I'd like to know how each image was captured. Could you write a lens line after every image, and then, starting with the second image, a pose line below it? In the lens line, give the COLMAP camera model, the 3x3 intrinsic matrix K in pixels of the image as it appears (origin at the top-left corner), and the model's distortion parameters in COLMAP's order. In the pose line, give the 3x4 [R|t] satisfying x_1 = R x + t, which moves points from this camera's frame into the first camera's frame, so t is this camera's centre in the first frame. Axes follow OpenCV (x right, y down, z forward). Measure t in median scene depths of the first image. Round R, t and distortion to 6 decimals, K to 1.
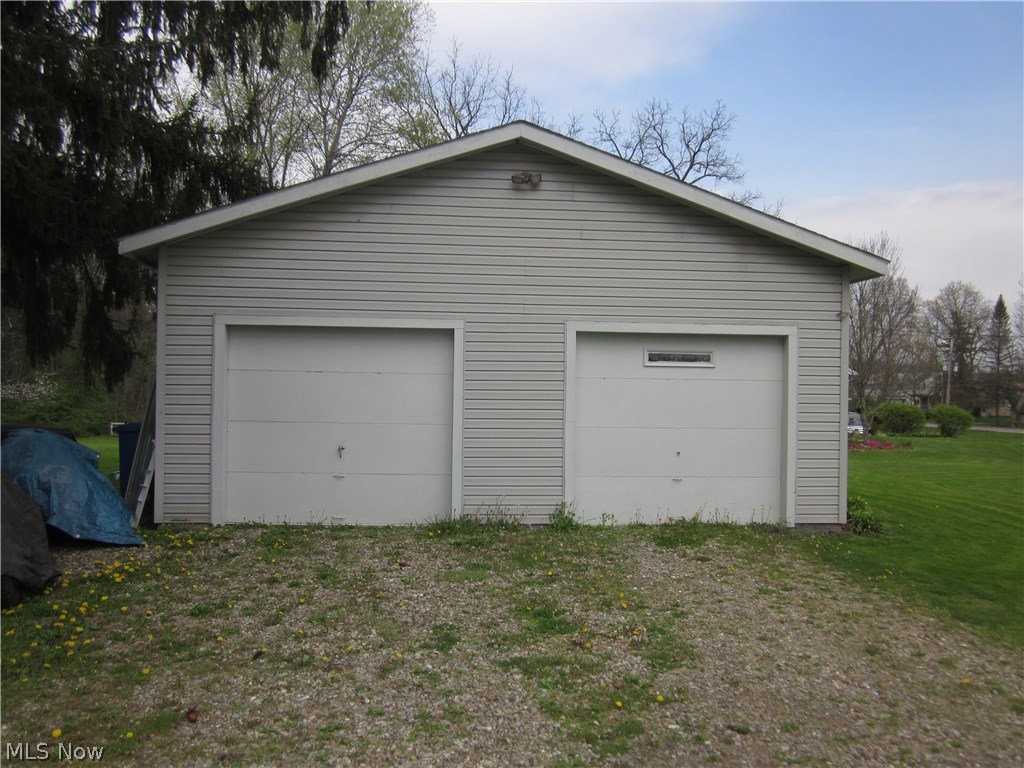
lens RADIAL K [[857.0, 0, 512.7], [0, 857.0, 384.5], [0, 0, 1]] dist [-0.032635, 0.008105]
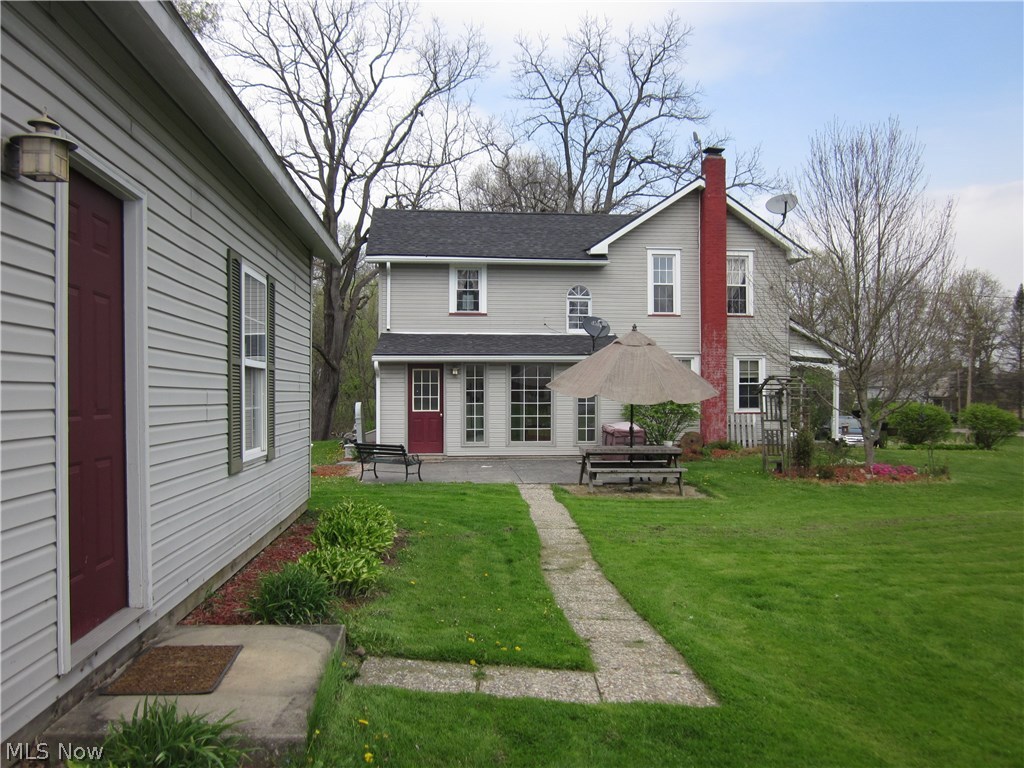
lens RADIAL K [[857.0, 0, 511.8], [0, 857.0, 387.9], [0, 0, 1]] dist [-0.032635, 0.008105]
pose [[0.999856, -0.014135, -0.009345, 0.096738], [0.014074, 0.999879, -0.006616, 0.007561], [0.009437, 0.006484, 0.999934, 0.227035]]
